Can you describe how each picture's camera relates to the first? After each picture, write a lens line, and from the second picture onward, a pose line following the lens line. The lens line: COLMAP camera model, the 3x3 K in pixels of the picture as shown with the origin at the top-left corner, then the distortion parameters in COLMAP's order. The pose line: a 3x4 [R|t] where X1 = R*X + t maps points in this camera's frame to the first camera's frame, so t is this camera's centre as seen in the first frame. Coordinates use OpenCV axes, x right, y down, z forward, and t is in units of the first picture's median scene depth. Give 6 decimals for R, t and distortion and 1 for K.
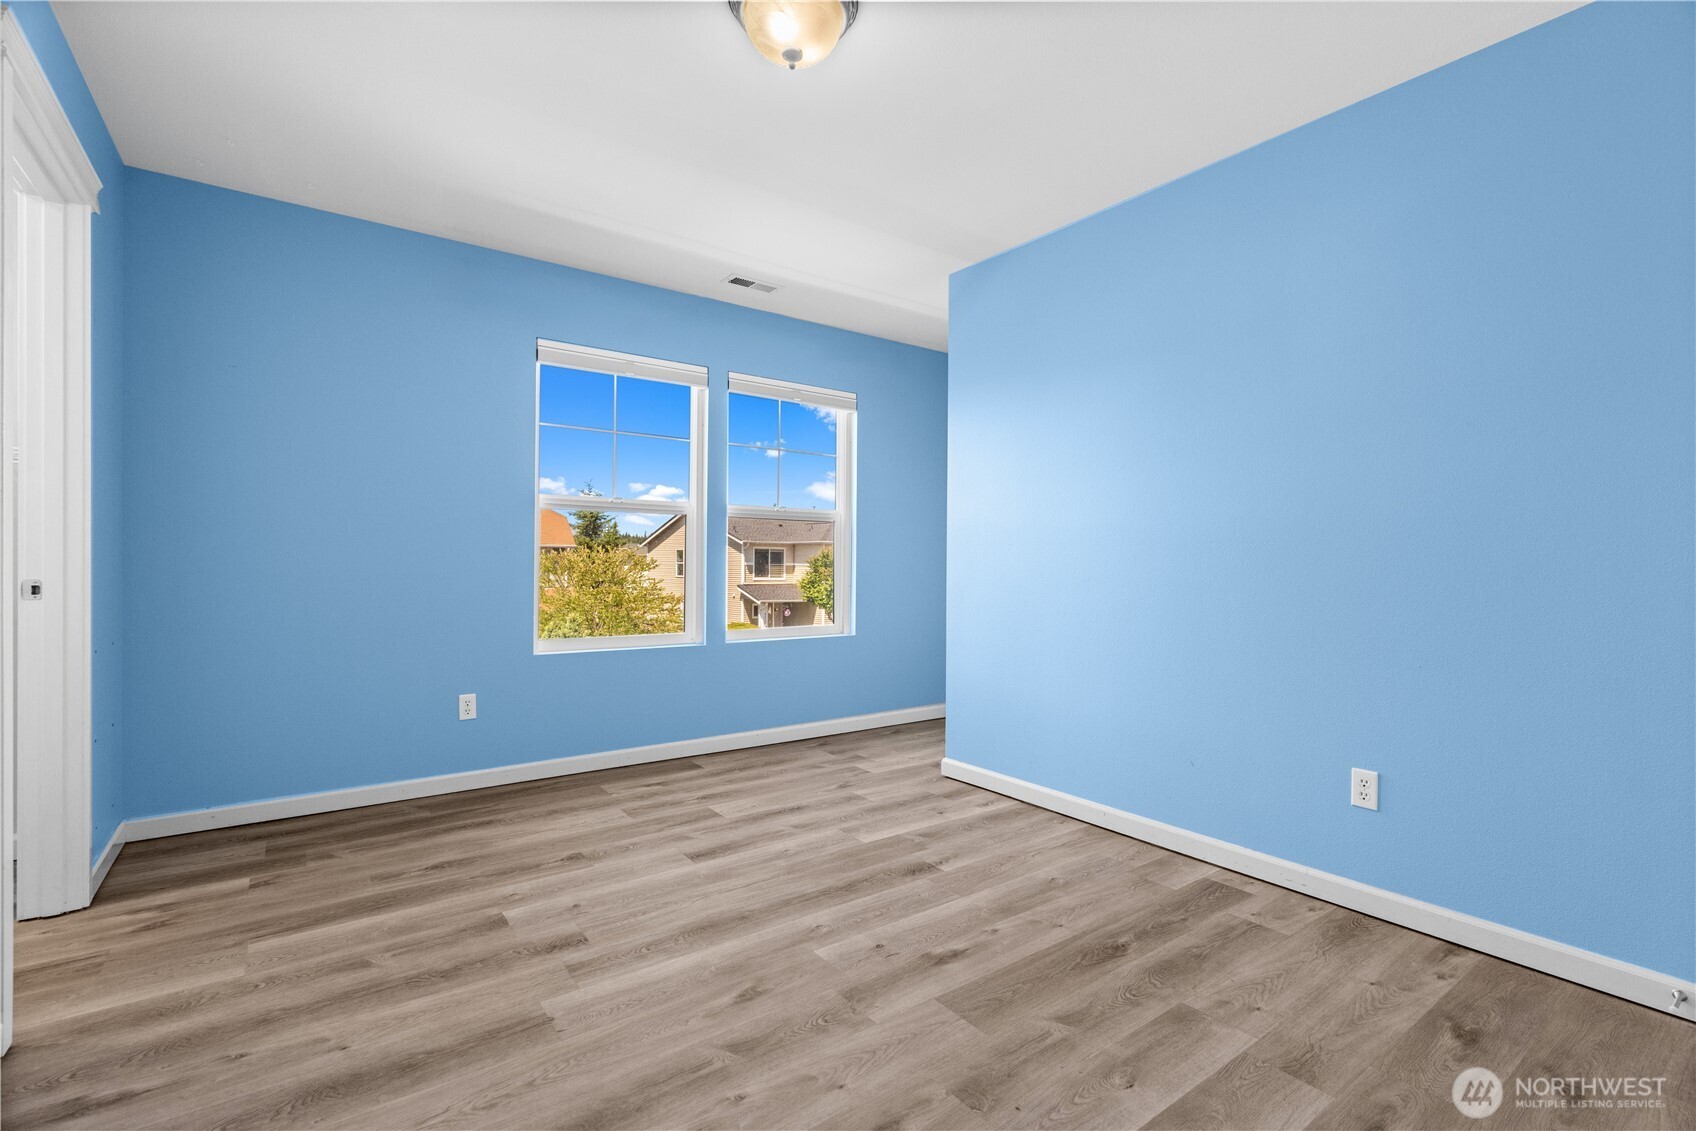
lens RADIAL K [[771.0, 0, 854.1], [0, 771.0, 570.0], [0, 0, 1]] dist [-0.002649, 0.001744]
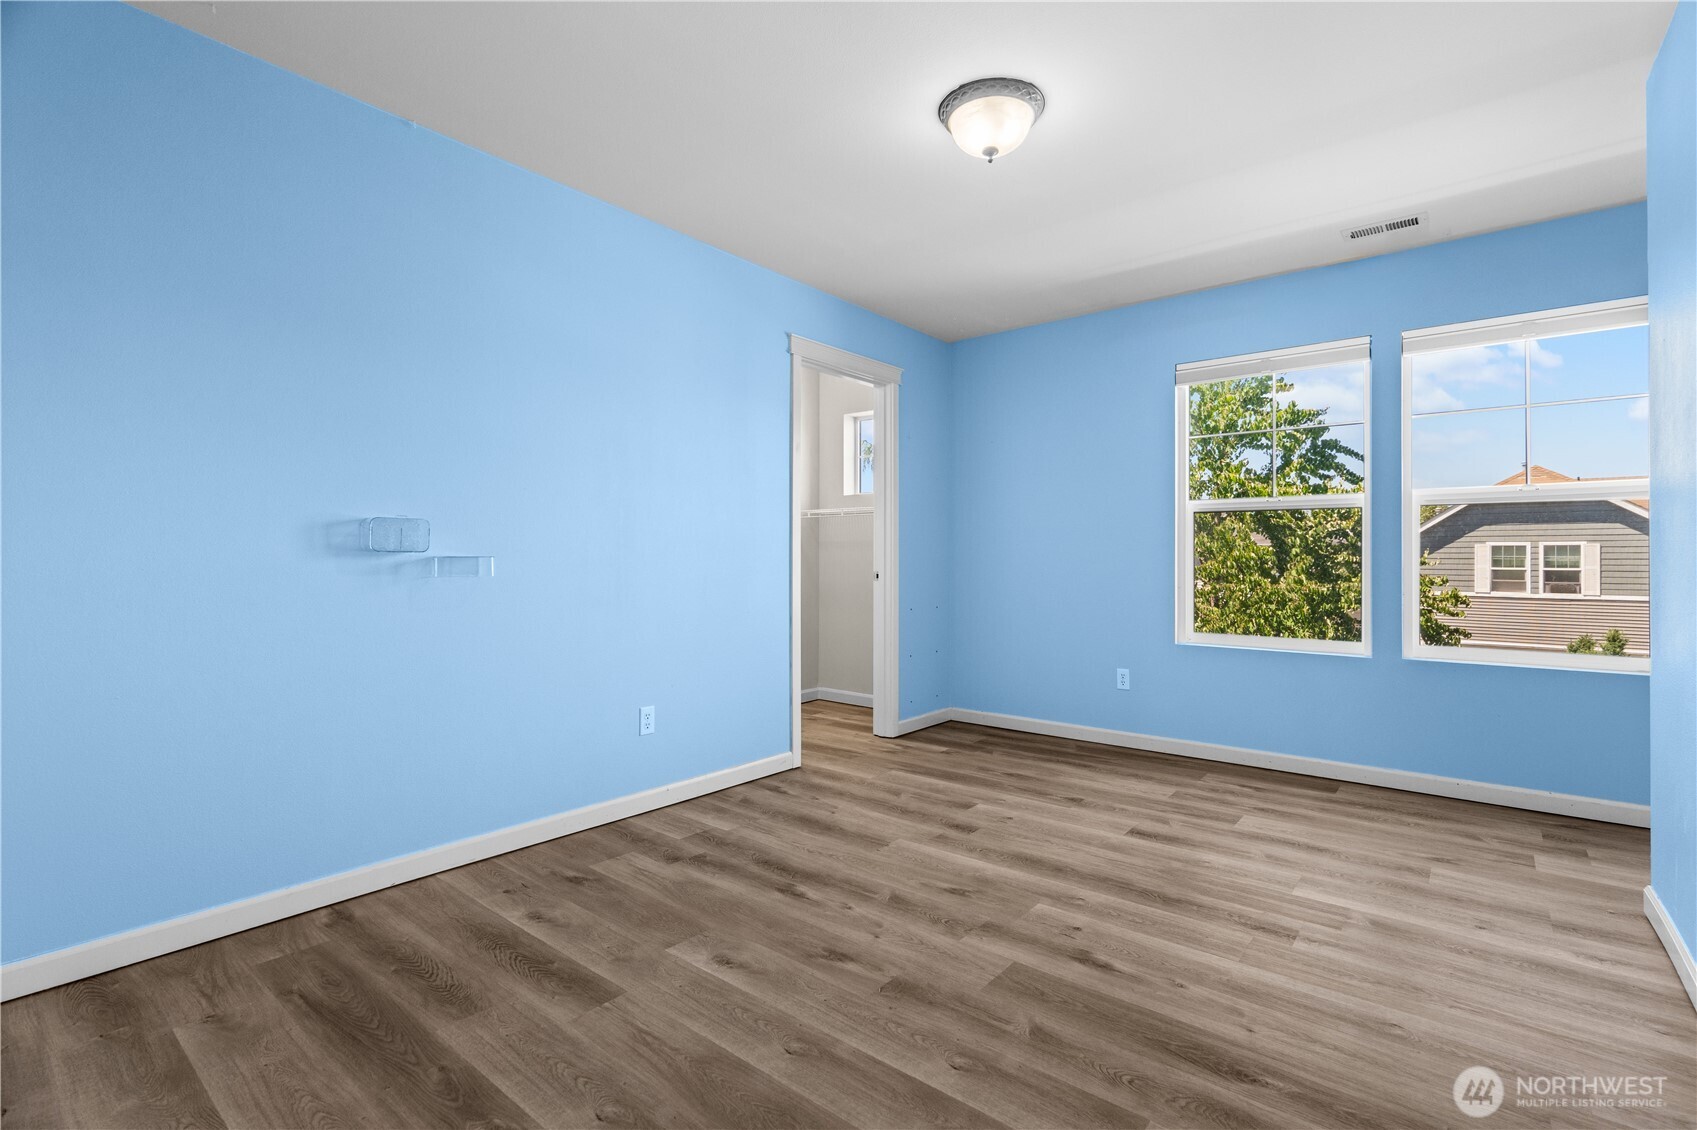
lens RADIAL K [[771.5, 0, 852.3], [0, 771.5, 559.7], [0, 0, 1]] dist [-0.002649, 0.001744]
pose [[0.244027, -0.008203, -0.969734, 0.800191], [-0.007188, 0.999921, -0.010267, 0.002056], [0.969742, 0.009476, 0.243949, 0.366865]]
